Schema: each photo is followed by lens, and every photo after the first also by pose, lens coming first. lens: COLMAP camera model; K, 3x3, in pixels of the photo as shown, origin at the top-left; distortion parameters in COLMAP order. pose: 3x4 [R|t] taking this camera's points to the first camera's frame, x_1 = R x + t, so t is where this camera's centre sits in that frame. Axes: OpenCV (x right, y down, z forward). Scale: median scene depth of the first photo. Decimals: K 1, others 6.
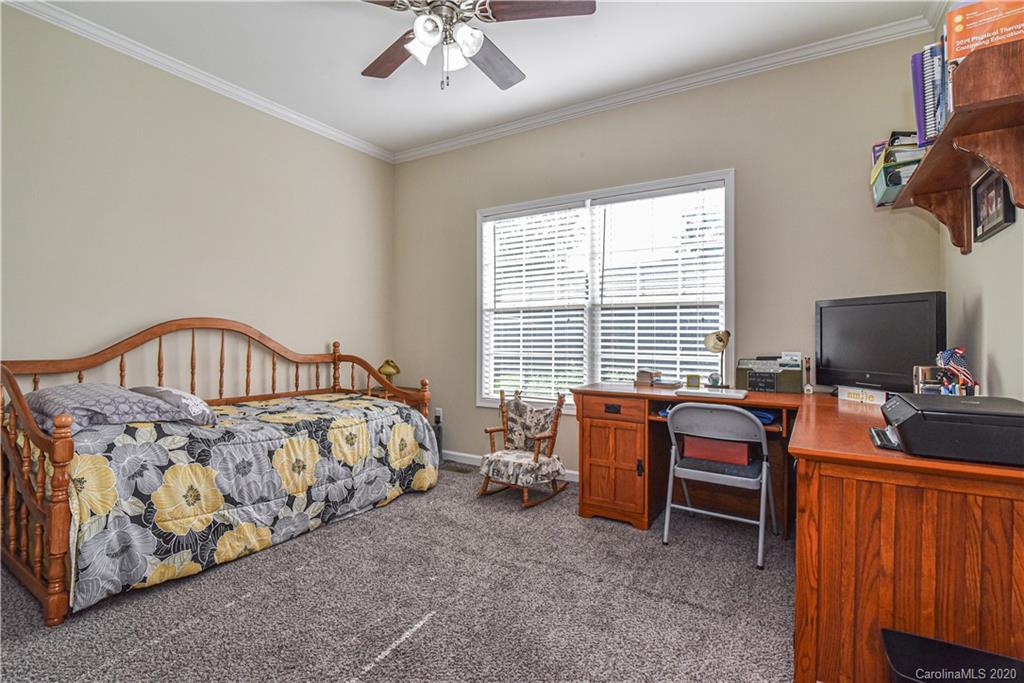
lens RADIAL K [[490.9, 0, 509.2], [0, 490.9, 341.5], [0, 0, 1]] dist [-0.018321, 0.002355]
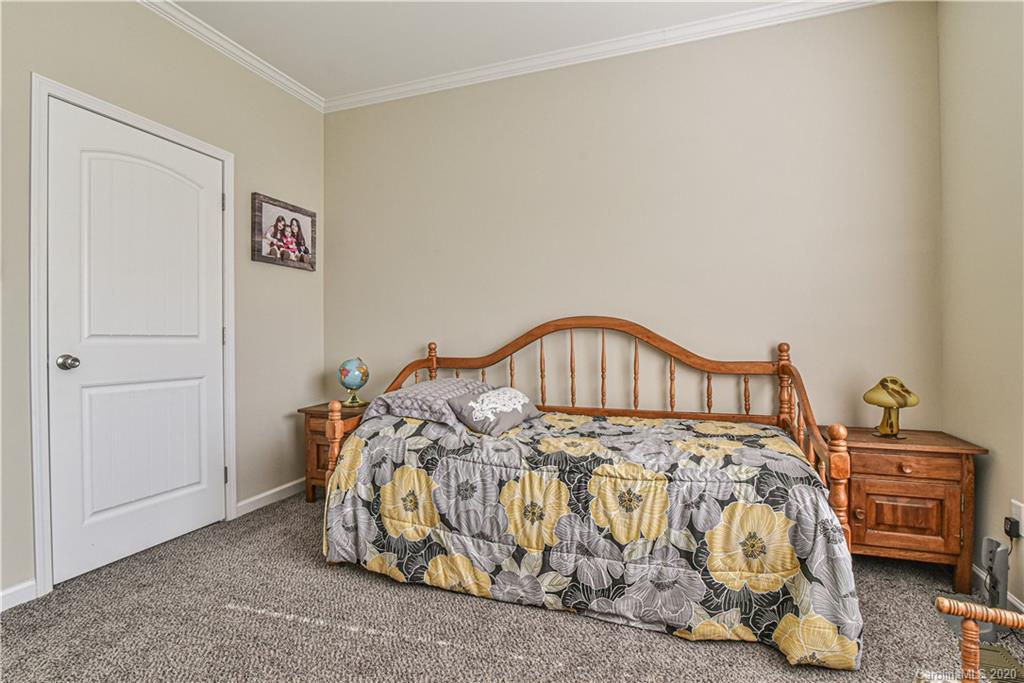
lens RADIAL K [[490.9, 0, 511.5], [0, 490.9, 341.5], [0, 0, 1]] dist [-0.018321, 0.002355]
pose [[0.197516, 0.000998, -0.980299, 0.283943], [0.002714, 0.999995, 0.001565, -0.003607], [0.980296, -0.002970, 0.197512, 0.816781]]
